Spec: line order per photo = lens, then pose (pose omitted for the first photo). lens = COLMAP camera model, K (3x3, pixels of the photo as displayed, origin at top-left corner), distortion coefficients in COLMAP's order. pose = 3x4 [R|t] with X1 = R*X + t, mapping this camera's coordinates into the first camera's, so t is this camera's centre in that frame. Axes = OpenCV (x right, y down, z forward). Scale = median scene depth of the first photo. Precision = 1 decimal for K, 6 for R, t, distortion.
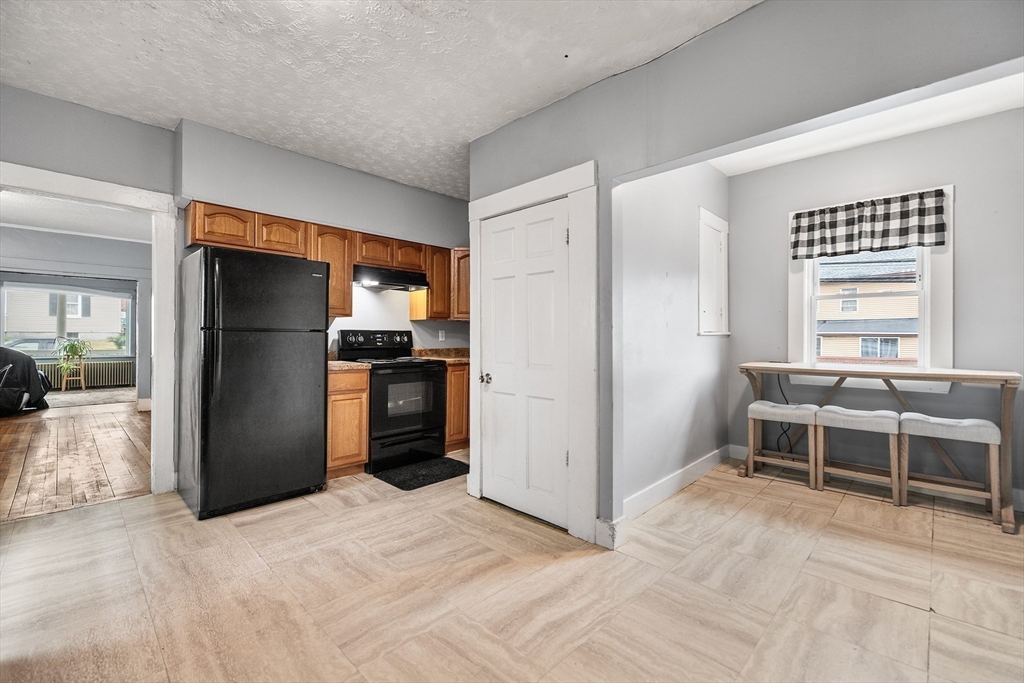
lens RADIAL K [[437.1, 0, 511.1], [0, 437.1, 336.7], [0, 0, 1]] dist [0.010630, -0.000057]
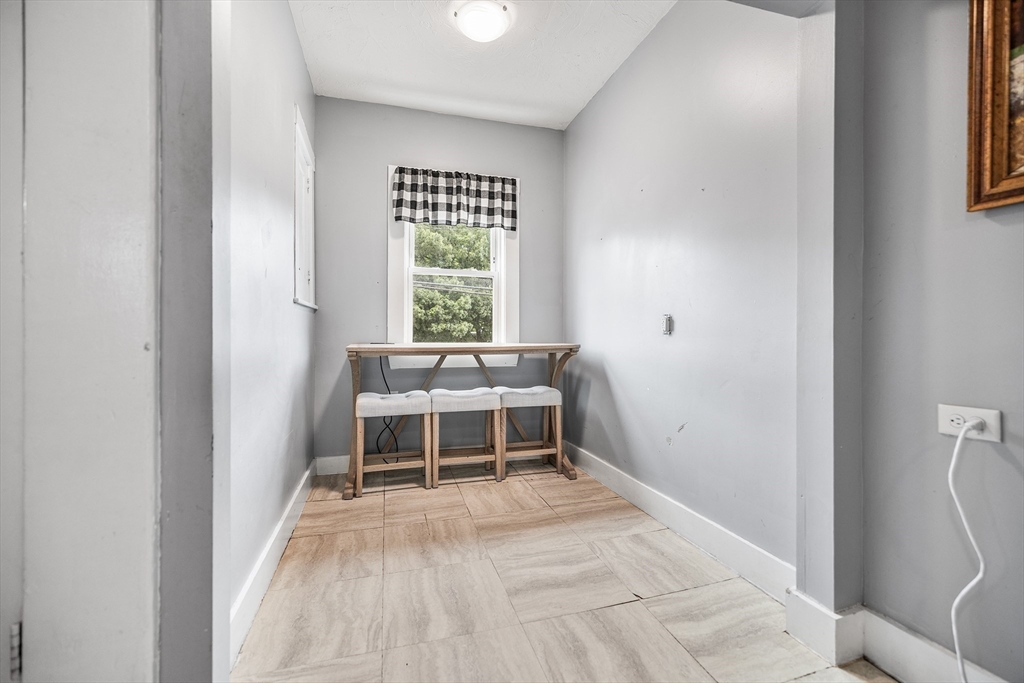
lens RADIAL K [[437.1, 0, 508.4], [0, 437.1, 334.7], [0, 0, 1]] dist [0.010630, -0.000057]
pose [[0.499039, 0.003660, 0.866572, 0.026858], [-0.001864, 0.999993, -0.003150, 0.052262], [-0.866577, -0.000044, 0.499043, 0.453855]]
